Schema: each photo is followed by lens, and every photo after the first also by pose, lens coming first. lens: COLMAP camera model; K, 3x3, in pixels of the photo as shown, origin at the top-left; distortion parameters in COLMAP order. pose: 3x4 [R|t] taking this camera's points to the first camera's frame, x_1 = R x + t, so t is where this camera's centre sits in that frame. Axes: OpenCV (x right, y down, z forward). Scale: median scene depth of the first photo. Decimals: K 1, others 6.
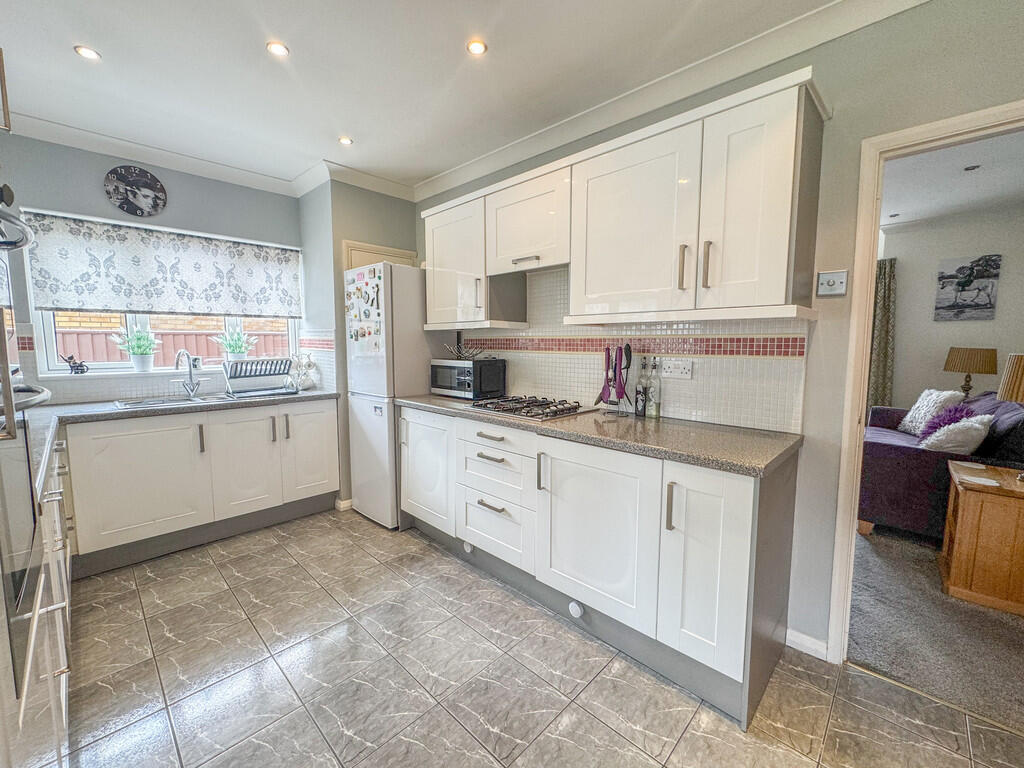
lens RADIAL K [[424.7, 0, 512.0], [0, 424.7, 384.0], [0, 0, 1]] dist [-0.001076, -0.000048]
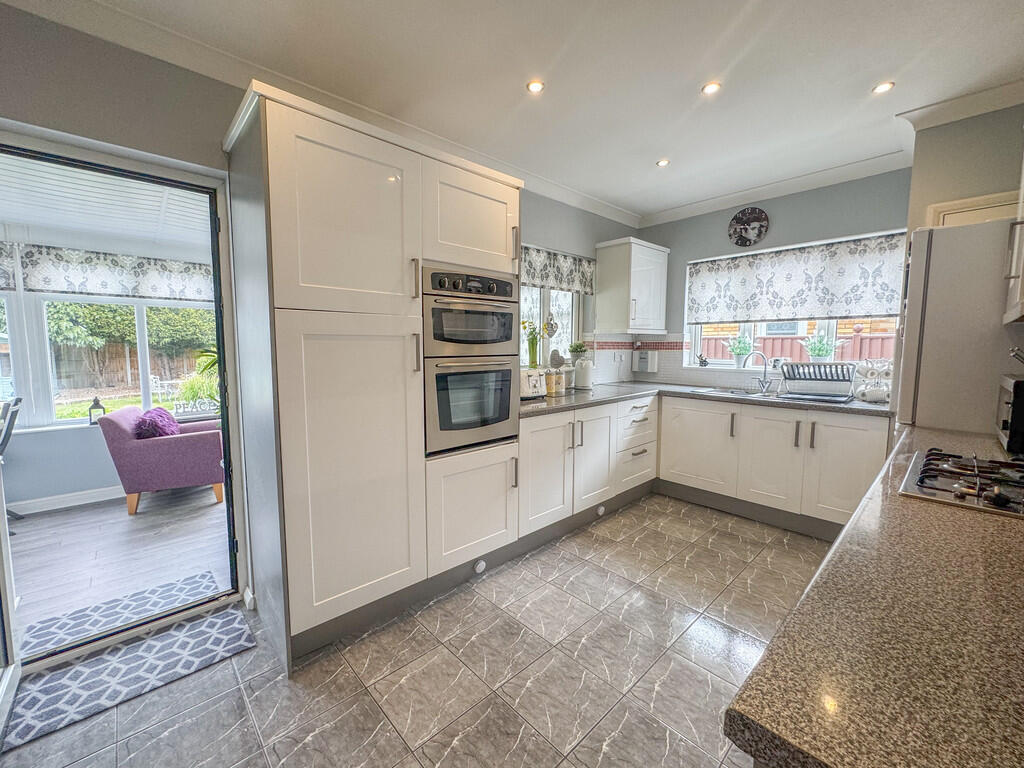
lens RADIAL K [[414.3, 0, 507.4], [0, 414.3, 383.7], [0, 0, 1]] dist [-0.000764, -0.000120]
pose [[-0.057810, 0.091974, -0.994082, 0.426447], [-0.102245, 0.989966, 0.097539, -0.034032], [0.993078, 0.107278, -0.047826, 0.380295]]
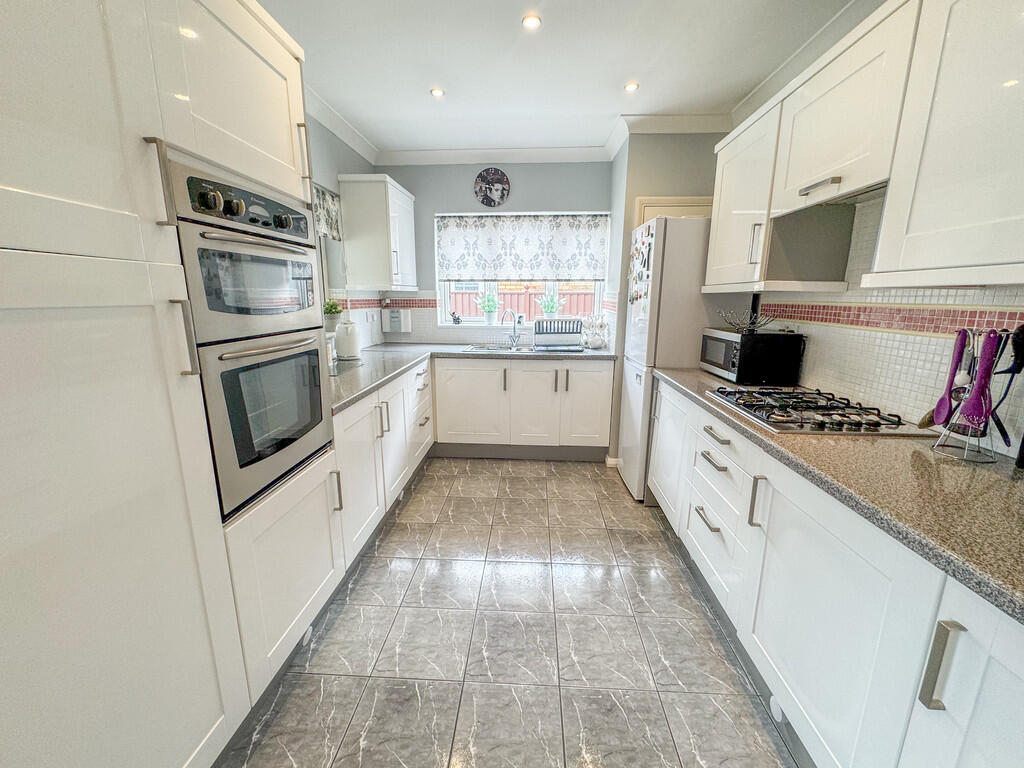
lens RADIAL K [[411.7, 0, 508.3], [0, 411.7, 384.1], [0, 0, 1]] dist [-0.001041, -0.000259]
pose [[0.652701, 0.159906, -0.740548, 0.189431], [-0.079847, 0.986547, 0.142650, -0.035385], [0.753396, -0.033977, 0.656688, 0.170939]]
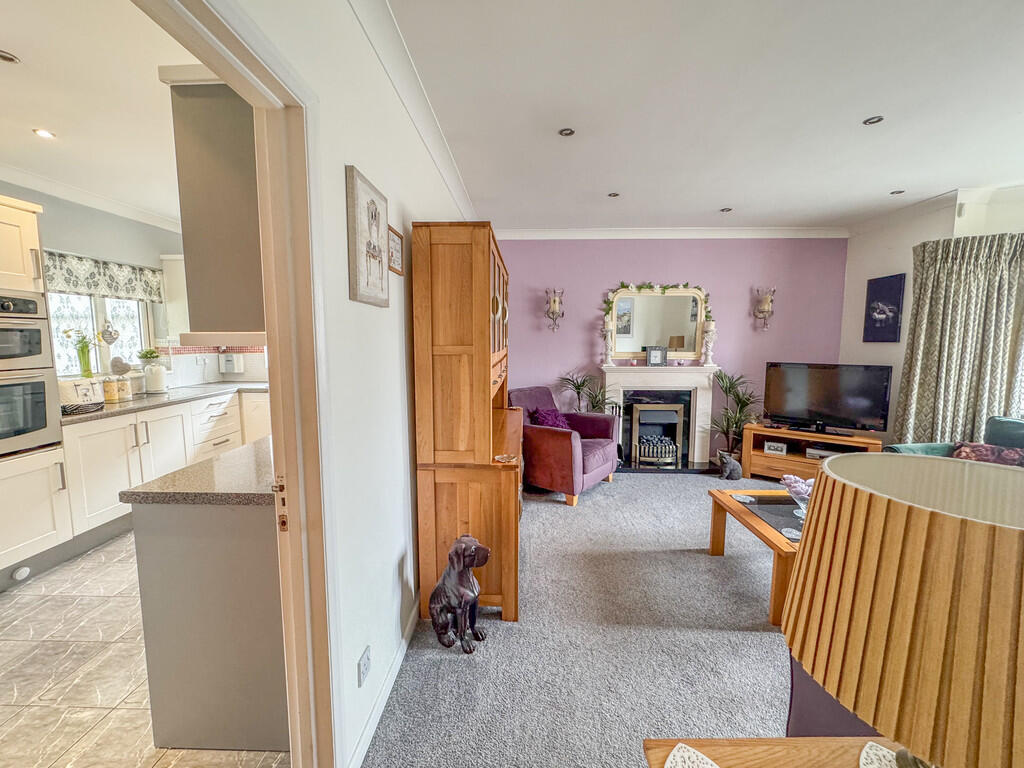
lens RADIAL K [[424.7, 0, 512.0], [0, 424.7, 384.0], [0, 0, 1]] dist [-0.001076, -0.000048]
pose [[0.672820, 0.080064, -0.735461, 0.942270], [-0.076008, 0.996347, 0.038930, -0.088434], [0.735891, 0.029708, 0.676448, 0.467881]]
